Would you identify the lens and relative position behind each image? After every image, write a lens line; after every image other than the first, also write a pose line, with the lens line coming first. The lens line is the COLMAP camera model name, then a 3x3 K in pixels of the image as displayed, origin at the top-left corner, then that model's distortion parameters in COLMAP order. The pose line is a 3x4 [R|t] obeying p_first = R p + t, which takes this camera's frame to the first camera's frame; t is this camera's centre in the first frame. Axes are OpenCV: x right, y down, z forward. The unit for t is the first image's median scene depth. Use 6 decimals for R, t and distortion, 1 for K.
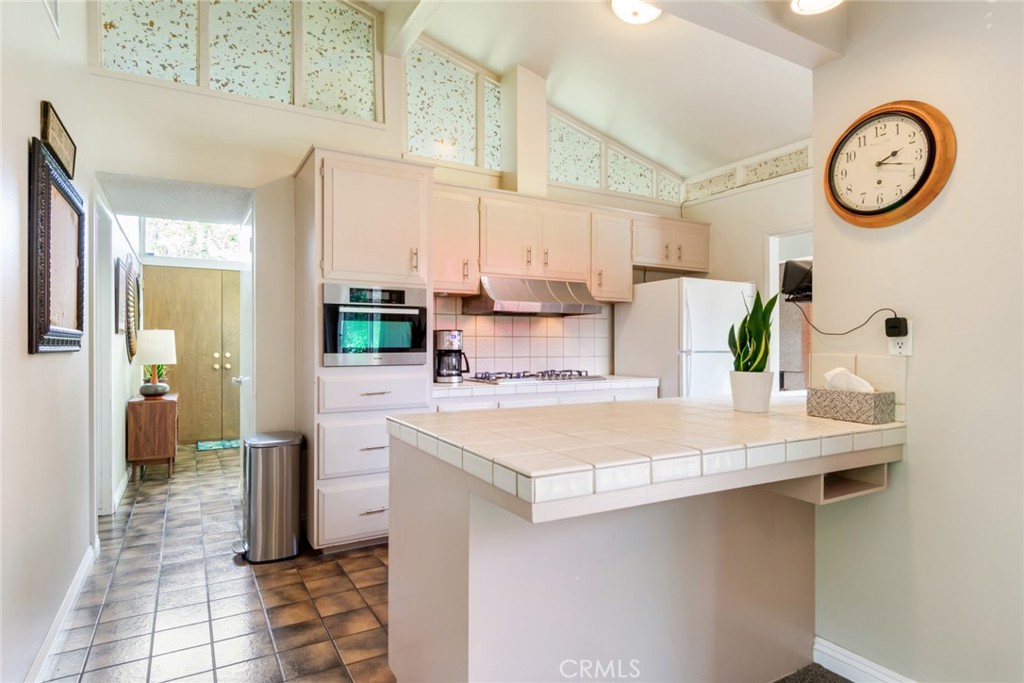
lens RADIAL K [[556.8, 0, 505.4], [0, 556.8, 341.3], [0, 0, 1]] dist [0.003418, -0.003924]
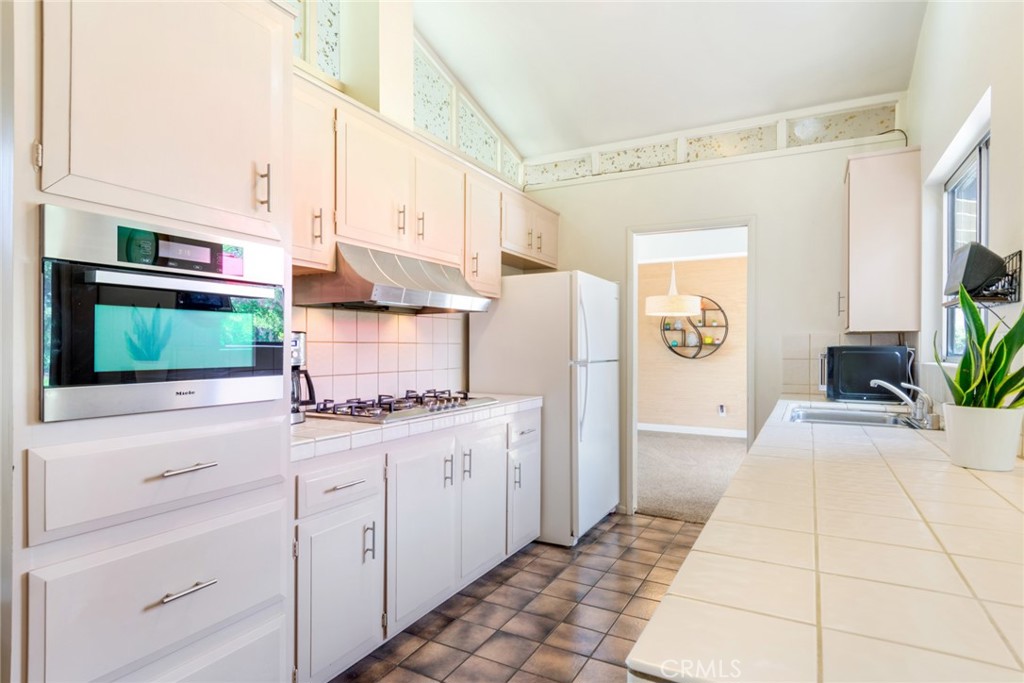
lens RADIAL K [[556.8, 0, 516.6], [0, 556.8, 346.0], [0, 0, 1]] dist [0.003418, -0.003924]
pose [[0.847054, 0.002679, 0.531500, -0.174935], [-0.004902, 0.999984, 0.002772, -0.006760], [-0.531484, -0.004953, 0.847054, 0.346370]]
